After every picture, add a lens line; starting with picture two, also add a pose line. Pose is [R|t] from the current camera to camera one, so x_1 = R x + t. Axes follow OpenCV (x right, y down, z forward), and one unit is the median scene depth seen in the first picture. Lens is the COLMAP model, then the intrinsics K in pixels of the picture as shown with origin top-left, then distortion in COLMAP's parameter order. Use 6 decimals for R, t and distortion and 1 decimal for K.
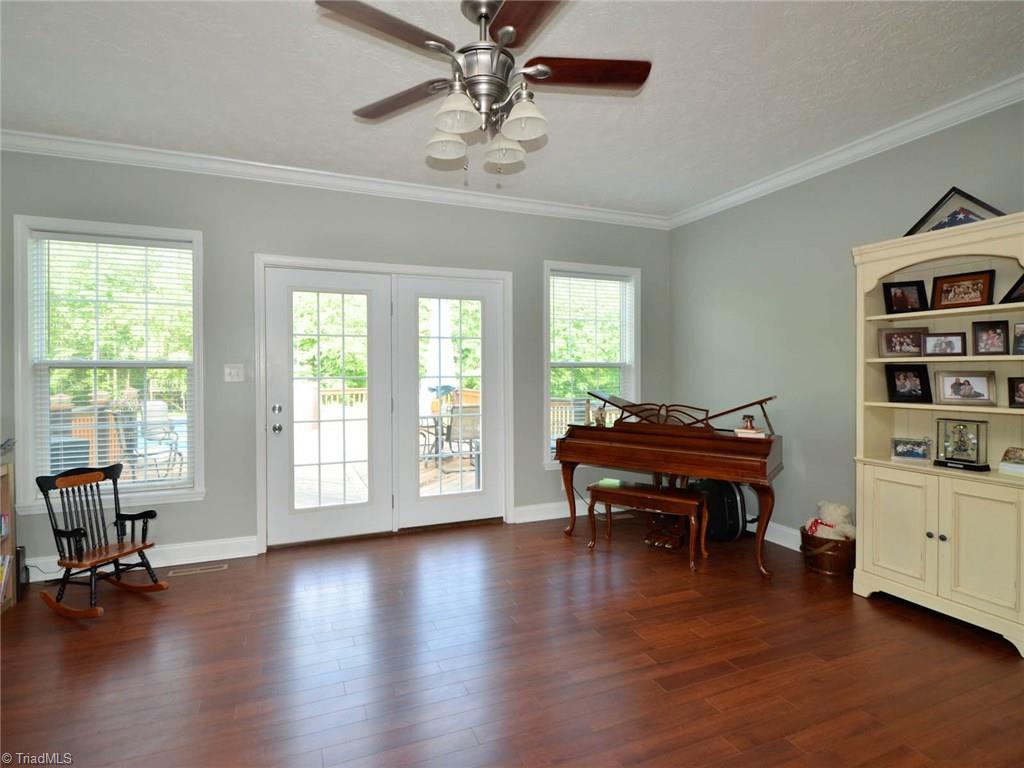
lens RADIAL K [[520.2, 0, 507.9], [0, 520.2, 378.5], [0, 0, 1]] dist [-0.012028, -0.001279]
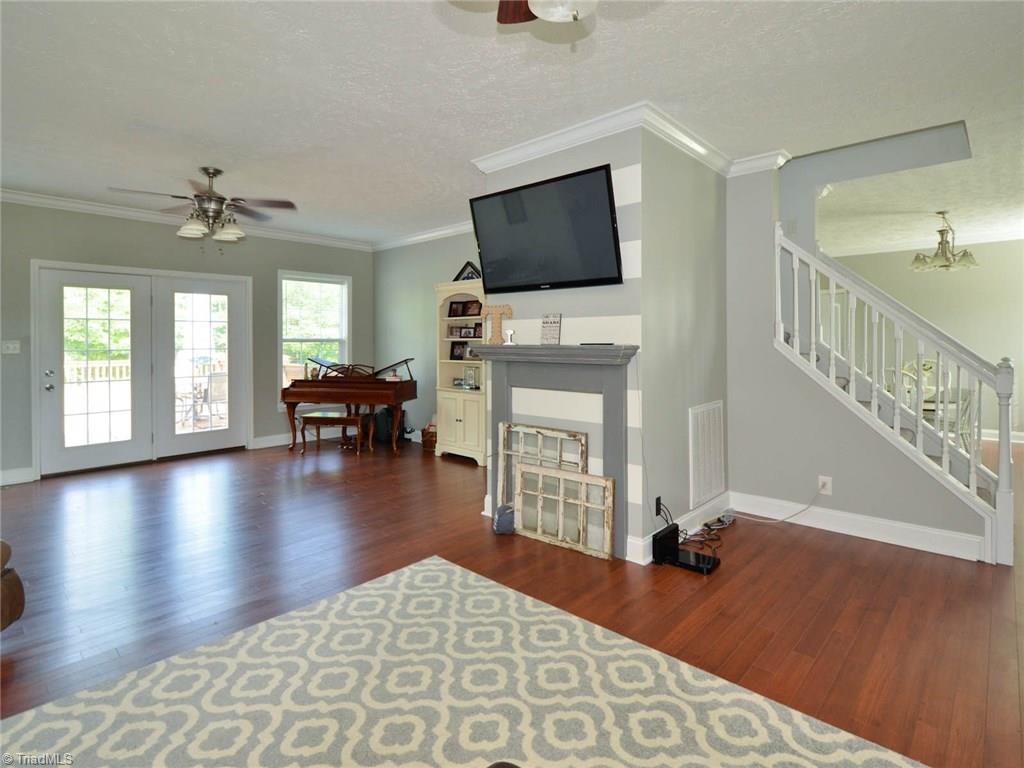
lens RADIAL K [[521.1, 0, 544.0], [0, 521.1, 340.9], [0, 0, 1]] dist [0.010128, -0.009284]
pose [[0.903643, -0.000945, 0.428286, 0.136827], [0.005976, 0.999928, -0.010404, -0.004922], [-0.428246, 0.011961, 0.903583, -0.773029]]
